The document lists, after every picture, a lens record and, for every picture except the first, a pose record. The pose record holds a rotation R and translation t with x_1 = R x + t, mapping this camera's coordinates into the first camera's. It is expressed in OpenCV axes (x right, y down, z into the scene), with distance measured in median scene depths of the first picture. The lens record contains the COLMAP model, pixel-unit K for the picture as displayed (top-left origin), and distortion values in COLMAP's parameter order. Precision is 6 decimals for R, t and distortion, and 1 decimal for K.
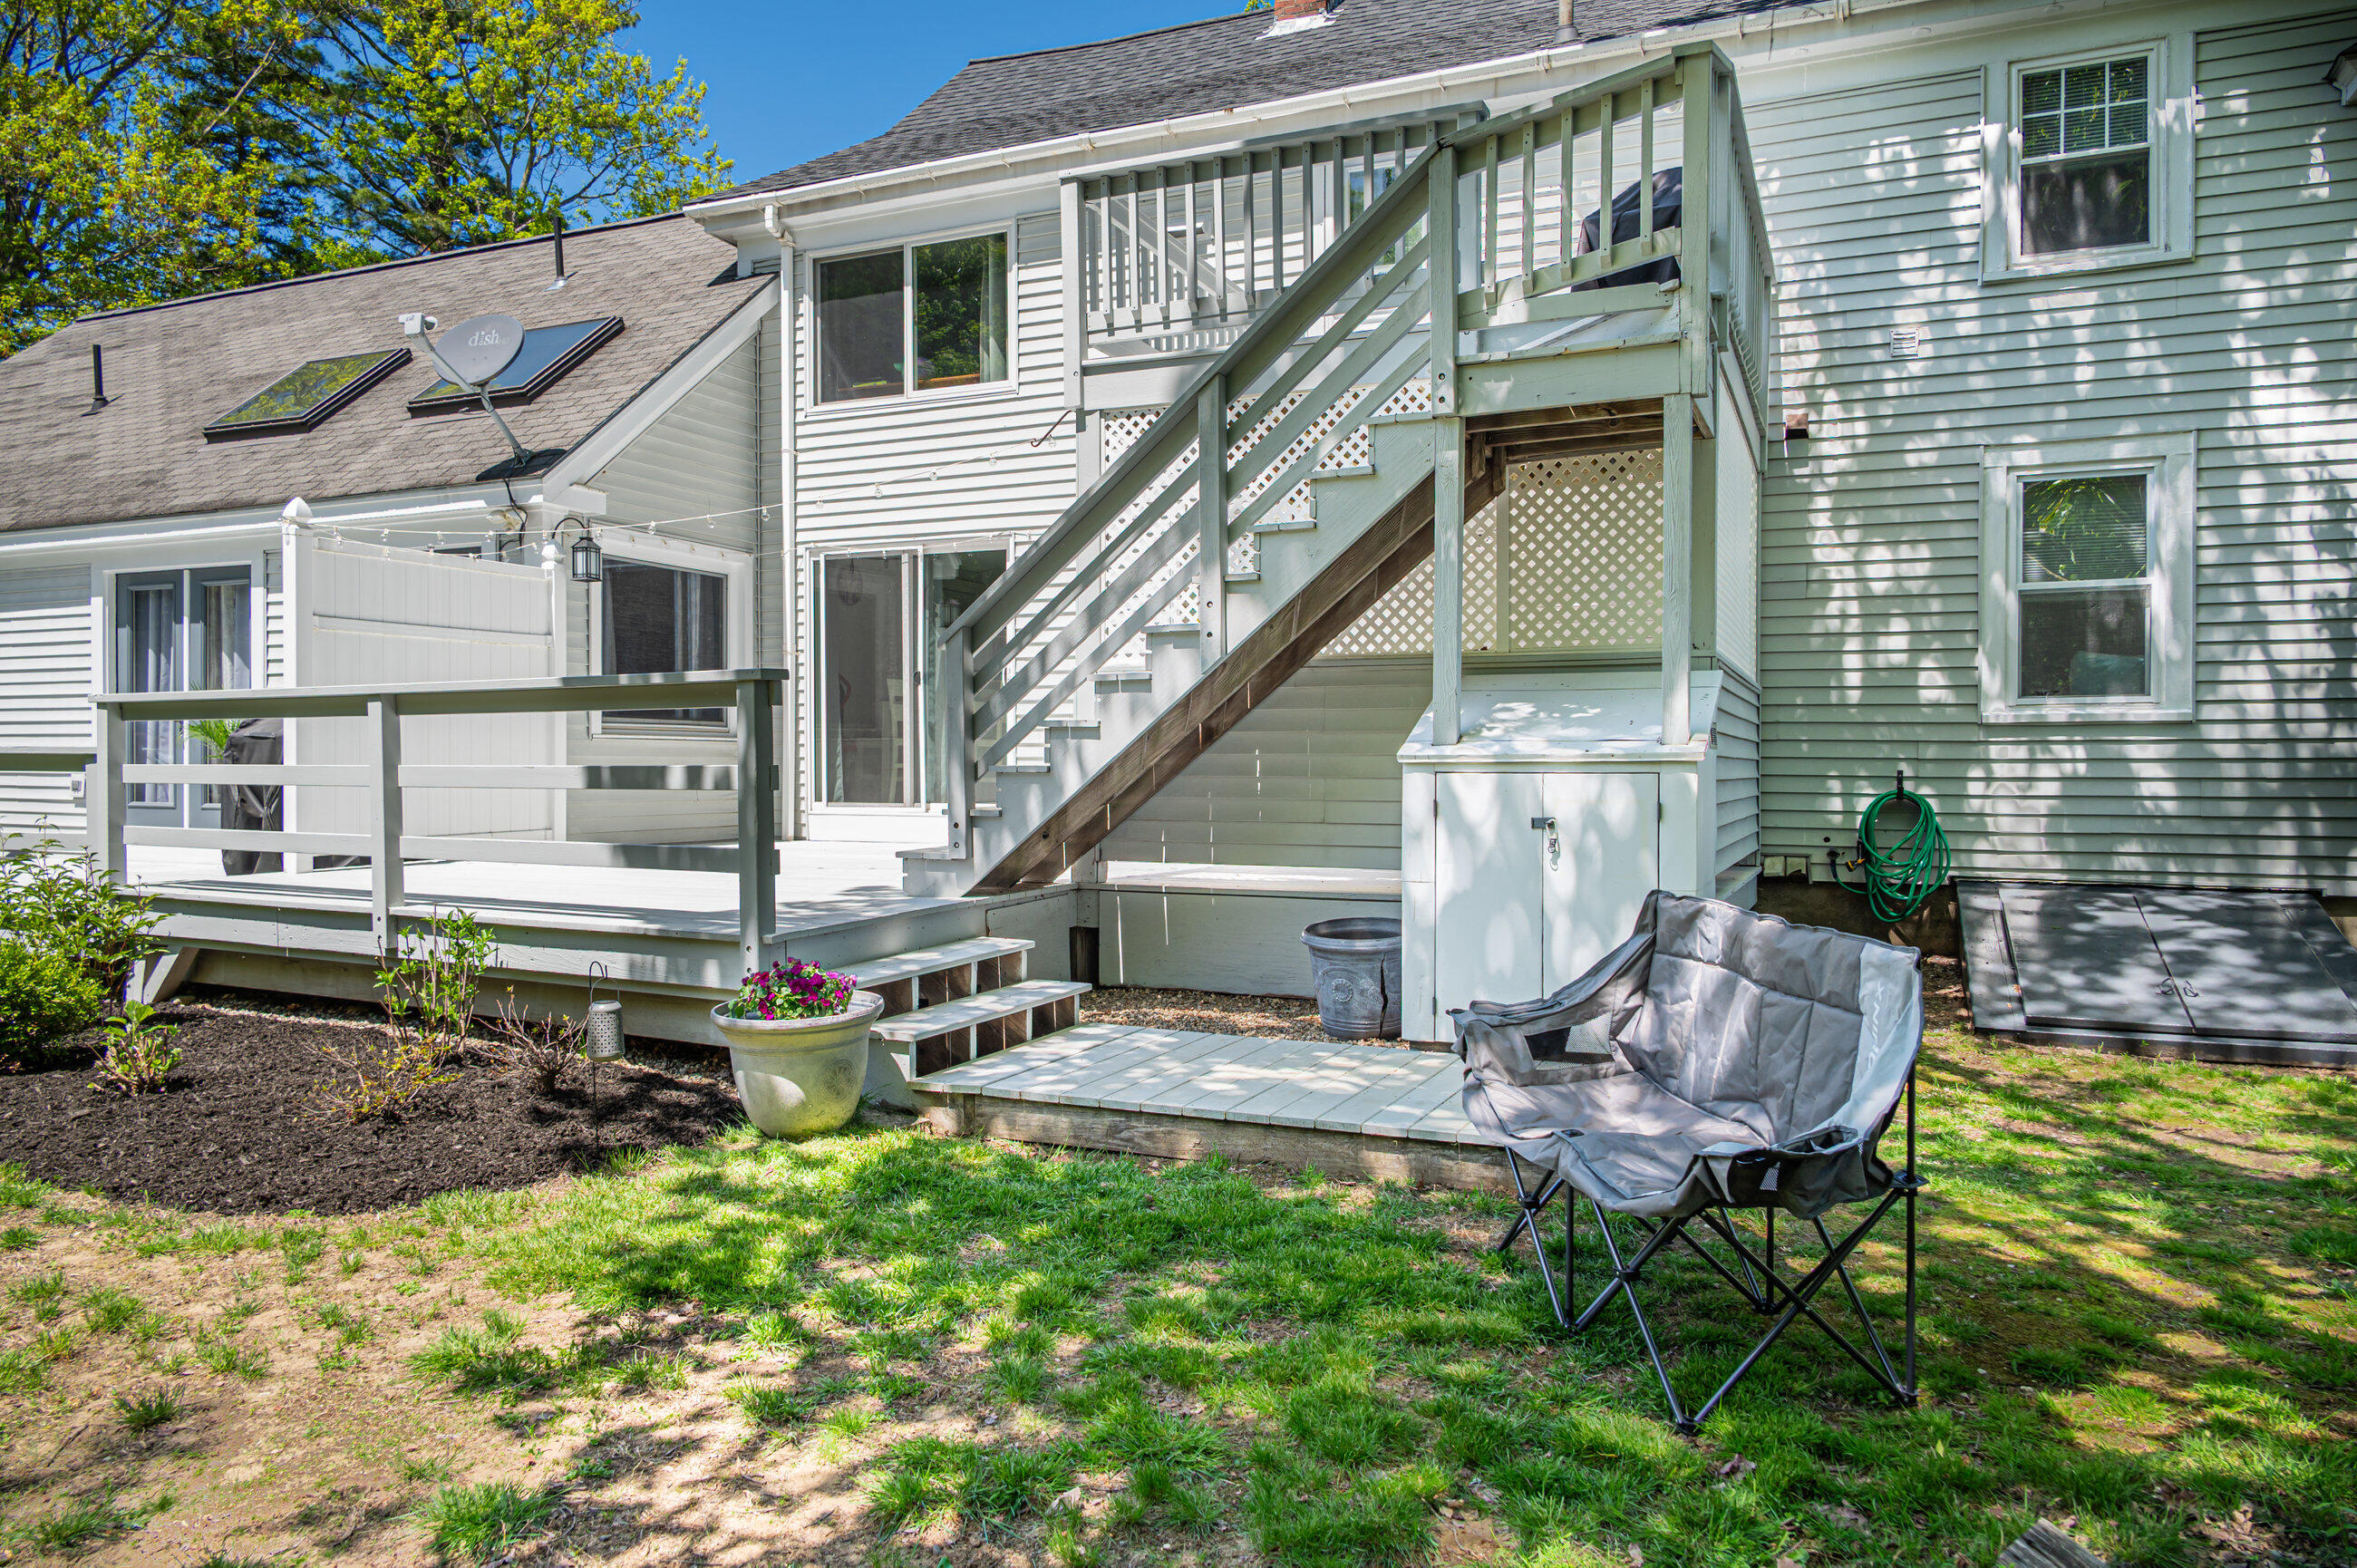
lens RADIAL K [[1559.9, 0, 1178.5], [0, 1559.9, 784.0], [0, 0, 1]] dist [0.005325, 0.000013]
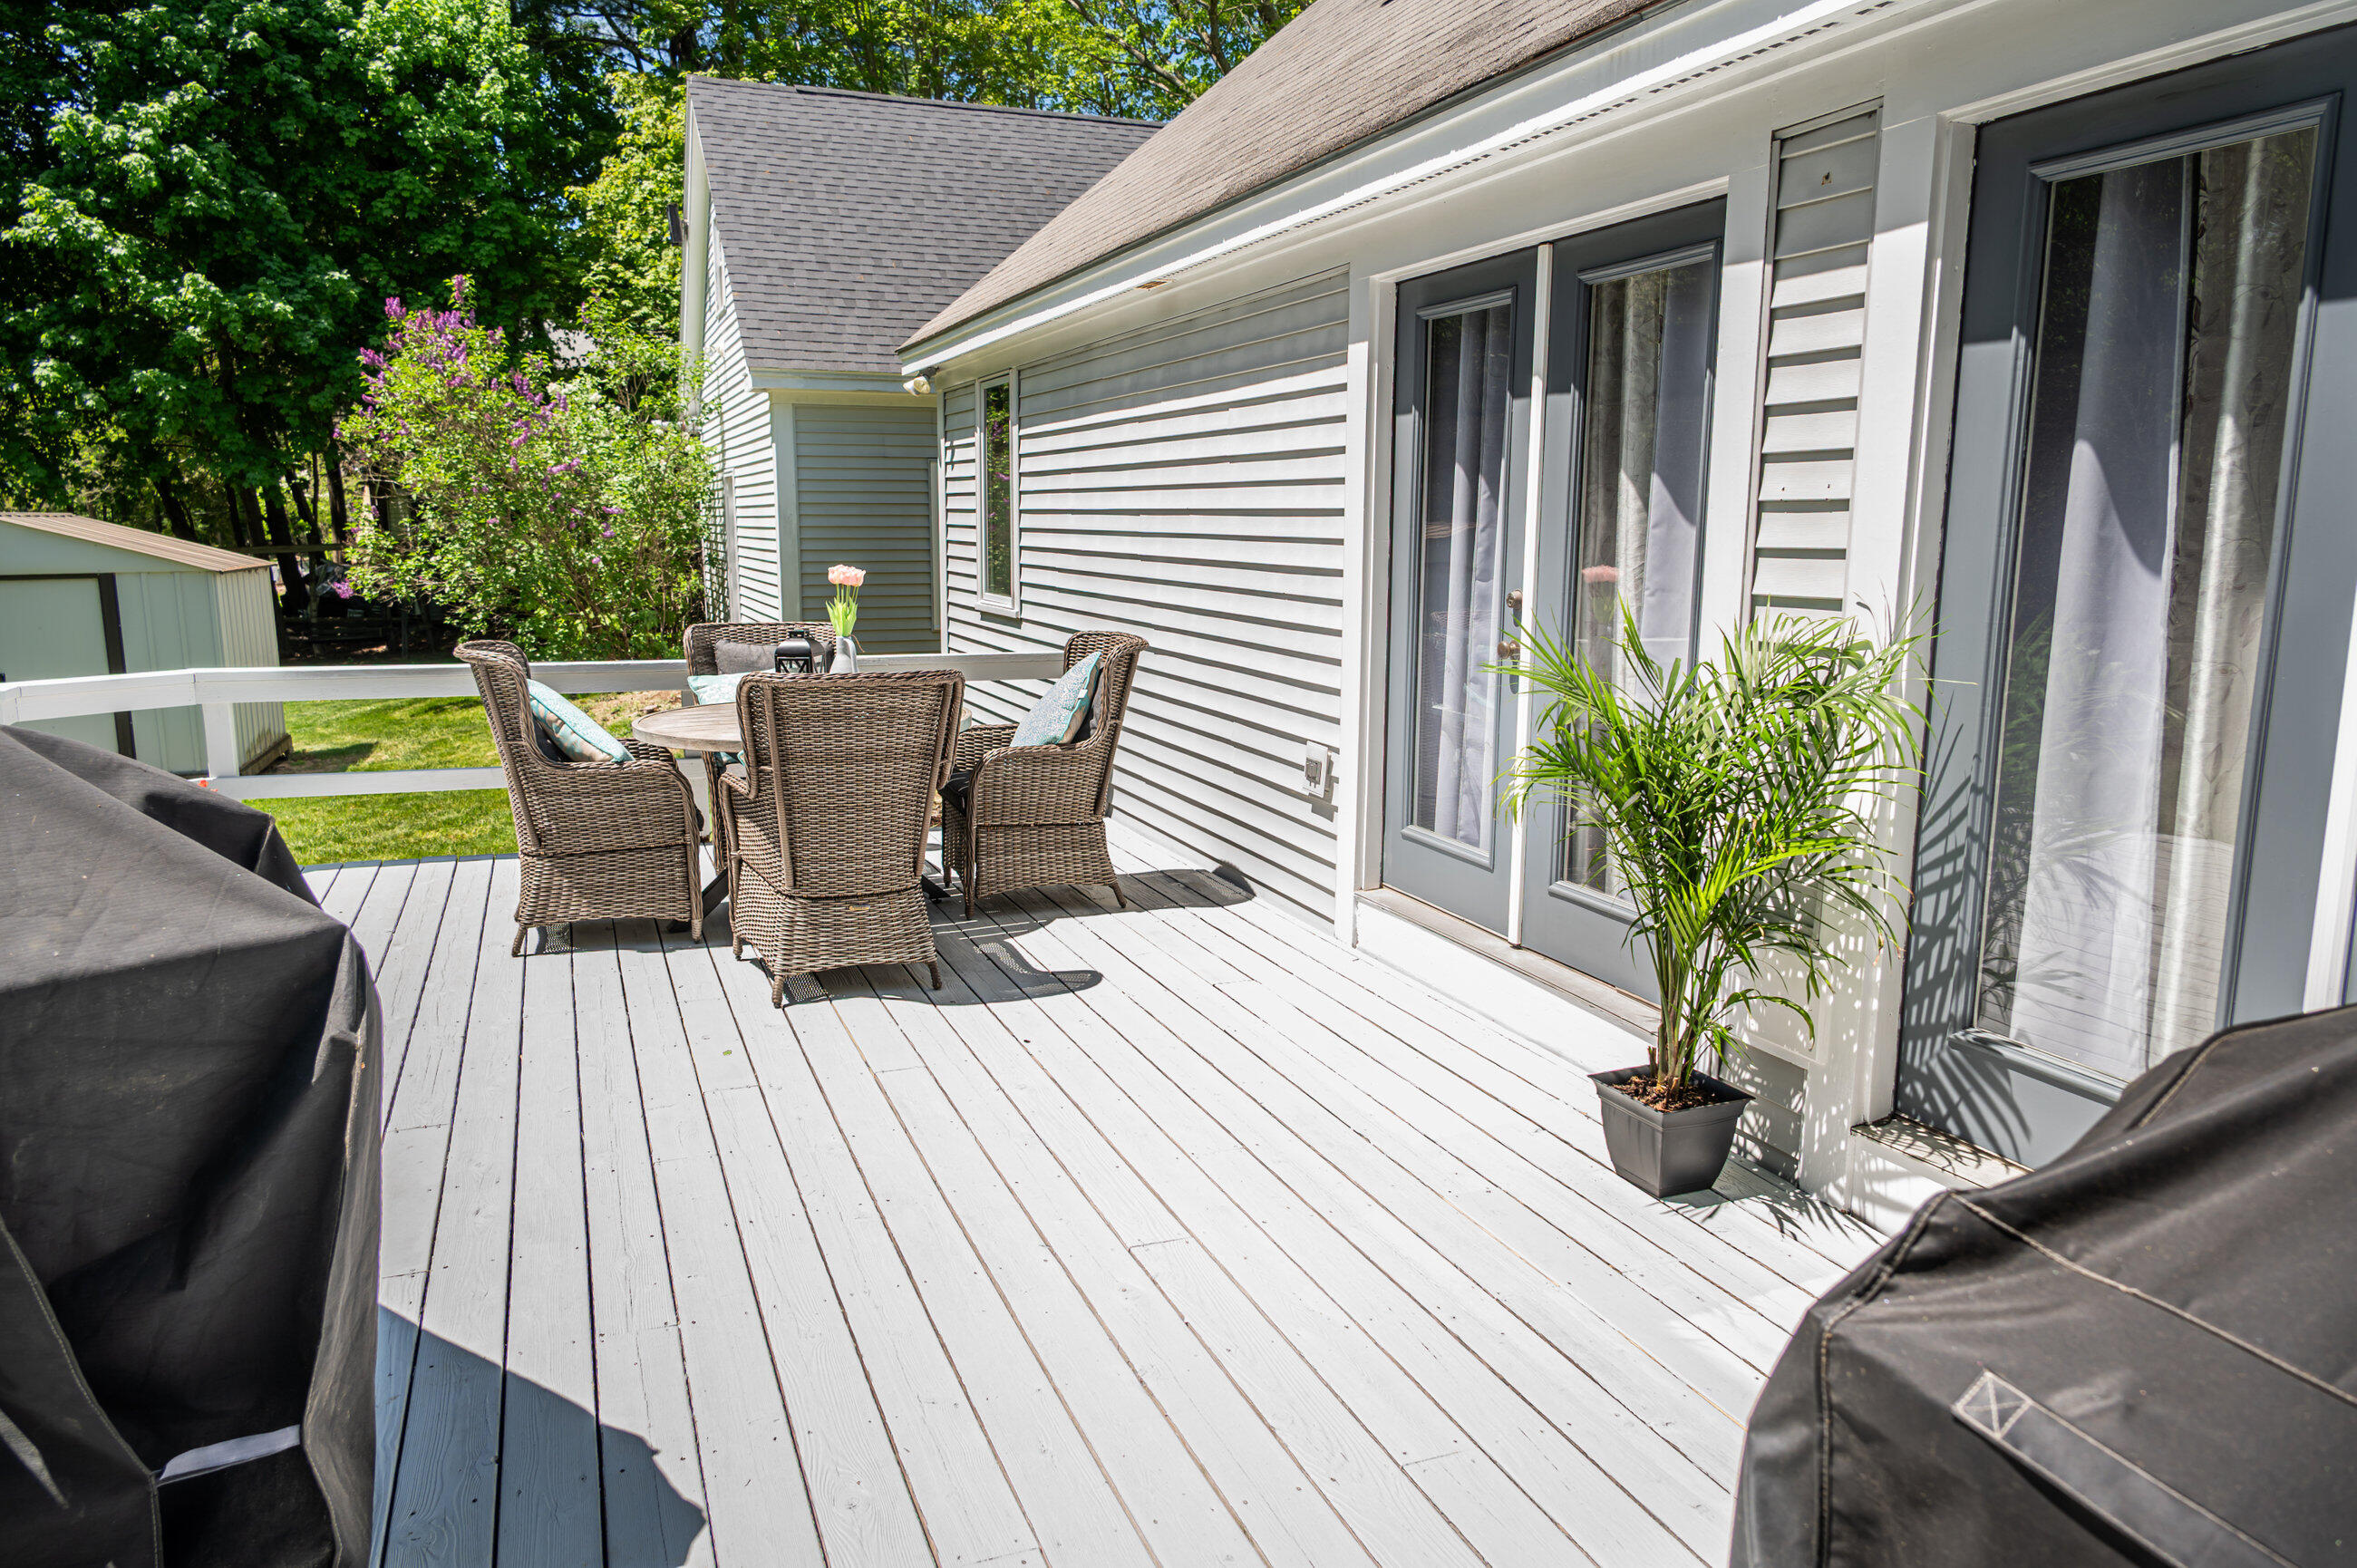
lens RADIAL K [[1559.9, 0, 1178.5], [0, 1559.9, 784.0], [0, 0, 1]] dist [0.005325, 0.000013]
pose [[0.712752, 0.118322, -0.691364, -0.426638], [-0.006996, 0.986819, 0.161675, -0.070830], [0.701381, -0.110397, 0.704186, 0.666440]]
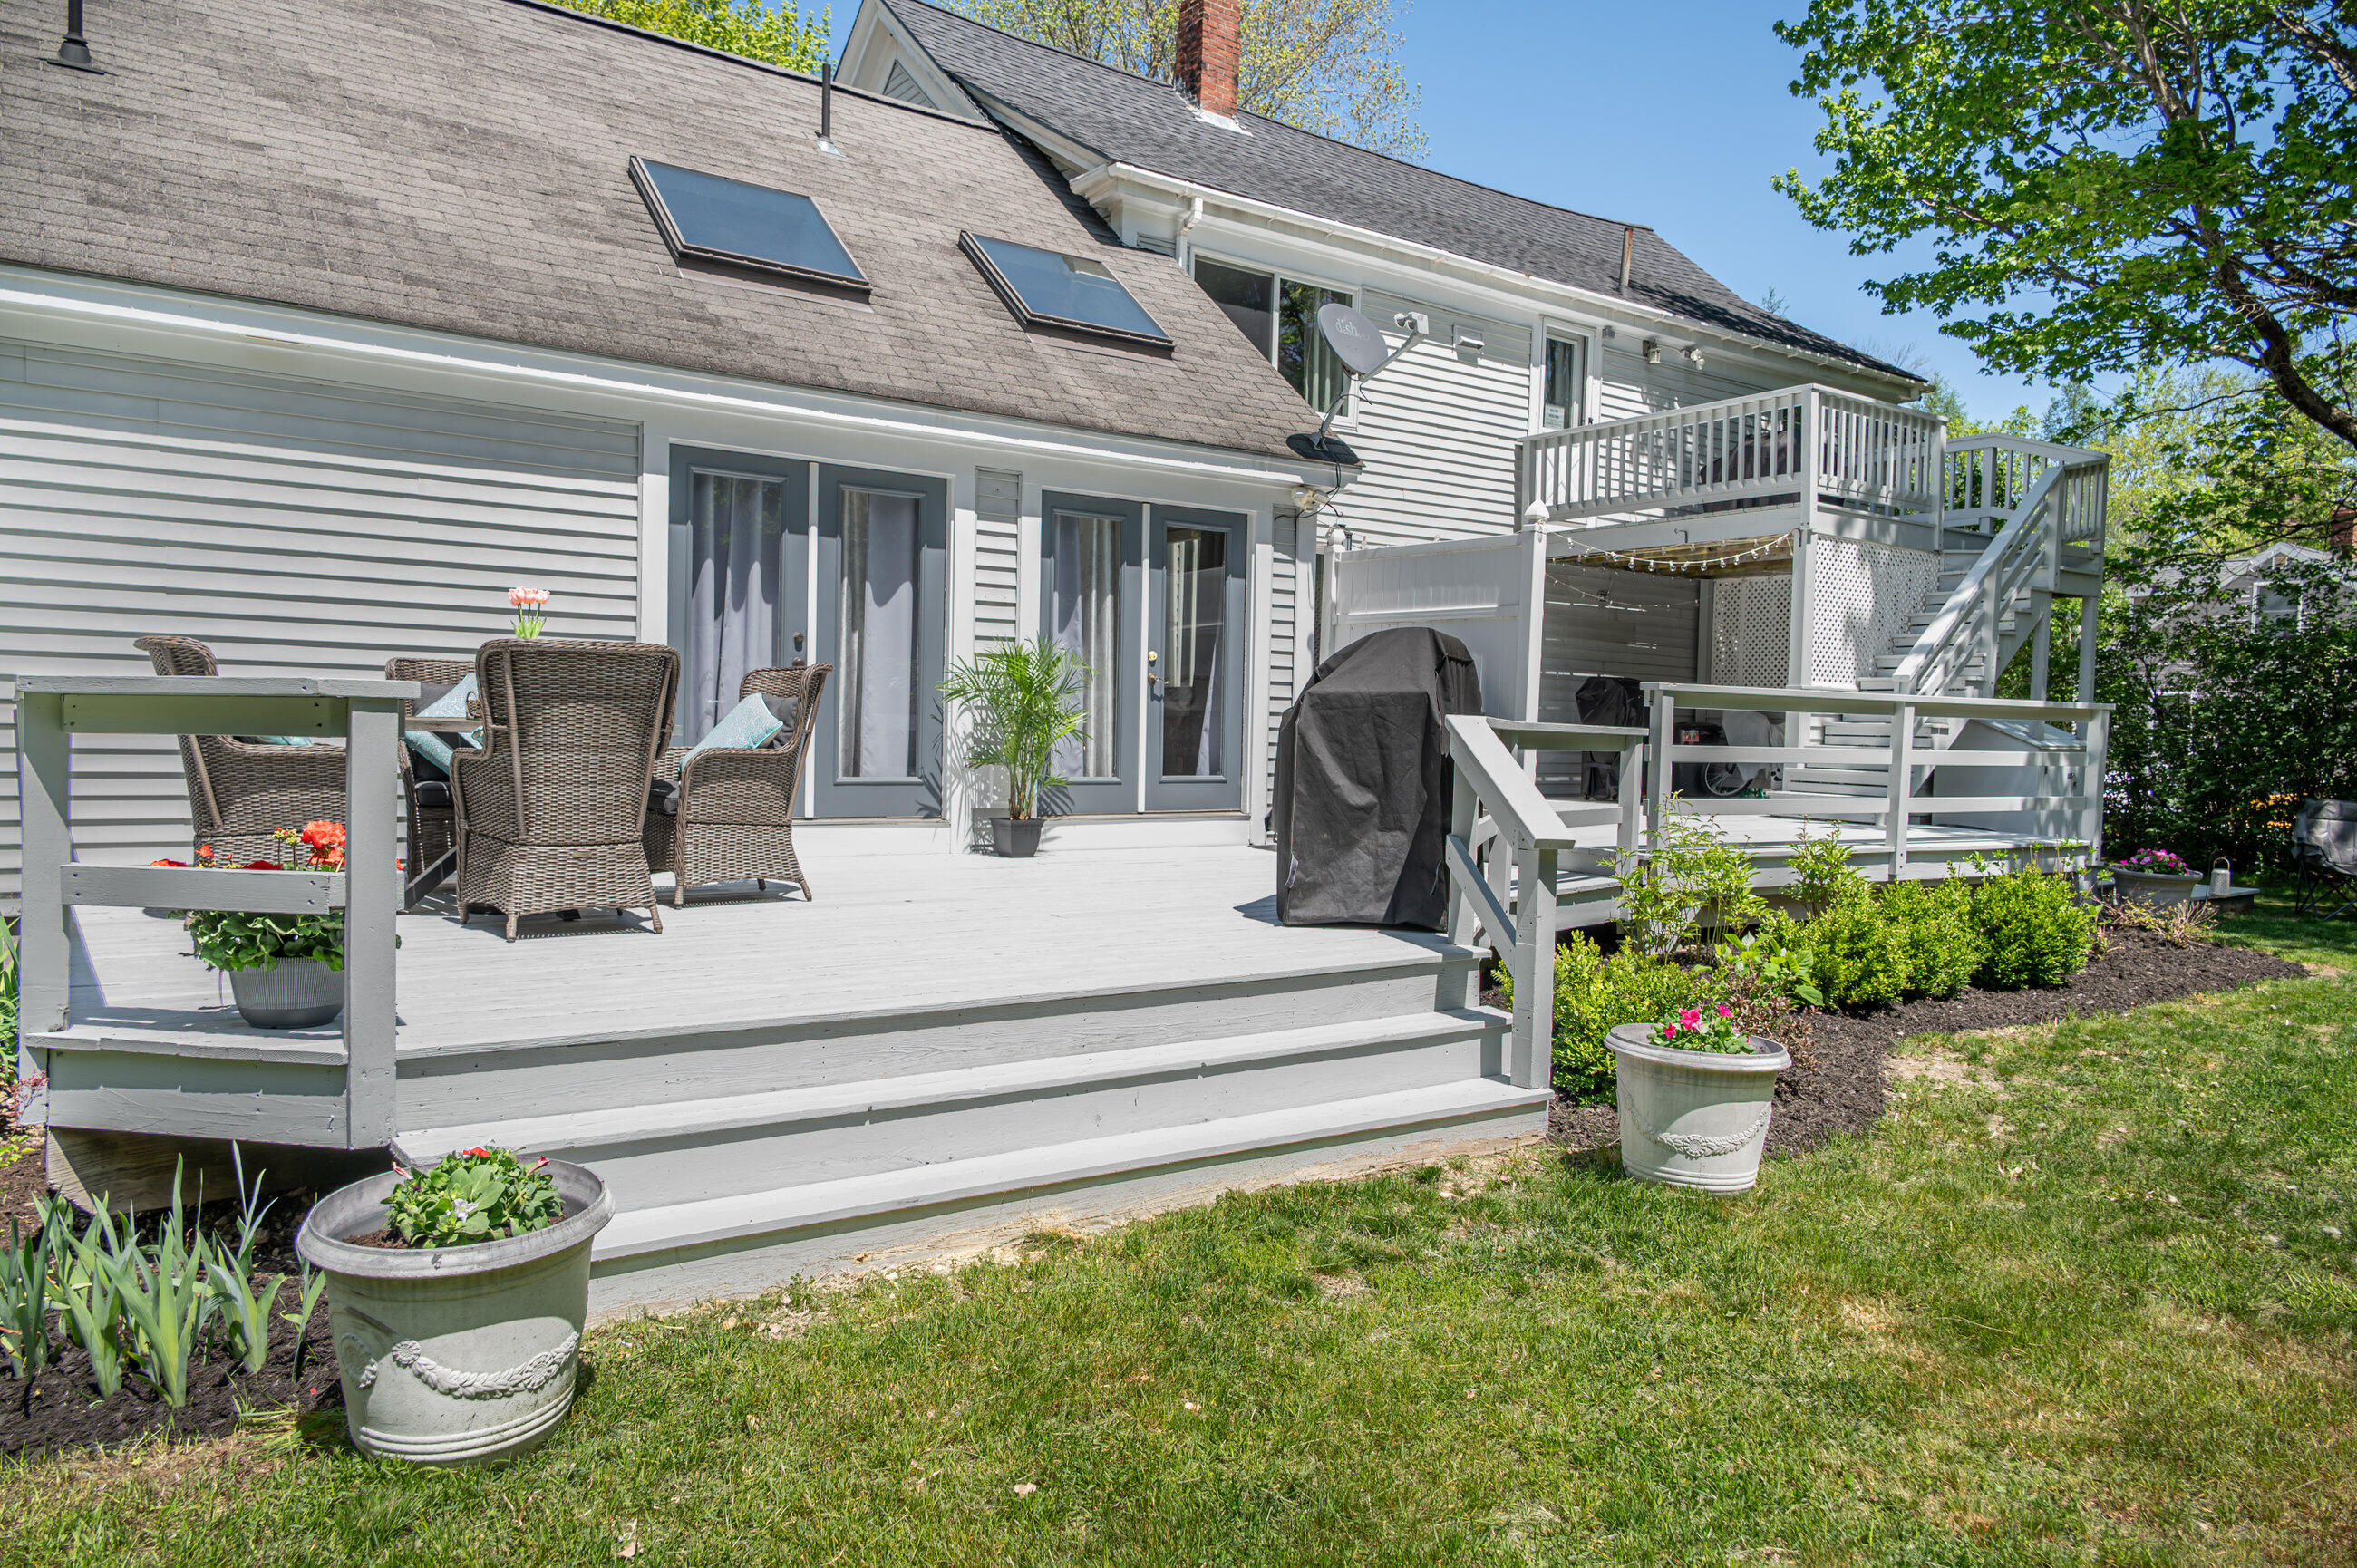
lens RADIAL K [[1559.9, 0, 1178.5], [0, 1559.9, 784.0], [0, 0, 1]] dist [0.005325, 0.000013]
pose [[0.514345, -0.020261, 0.857344, -1.185903], [-0.012407, 0.999440, 0.031062, -0.009889], [-0.857494, -0.026614, 0.513806, 0.466351]]
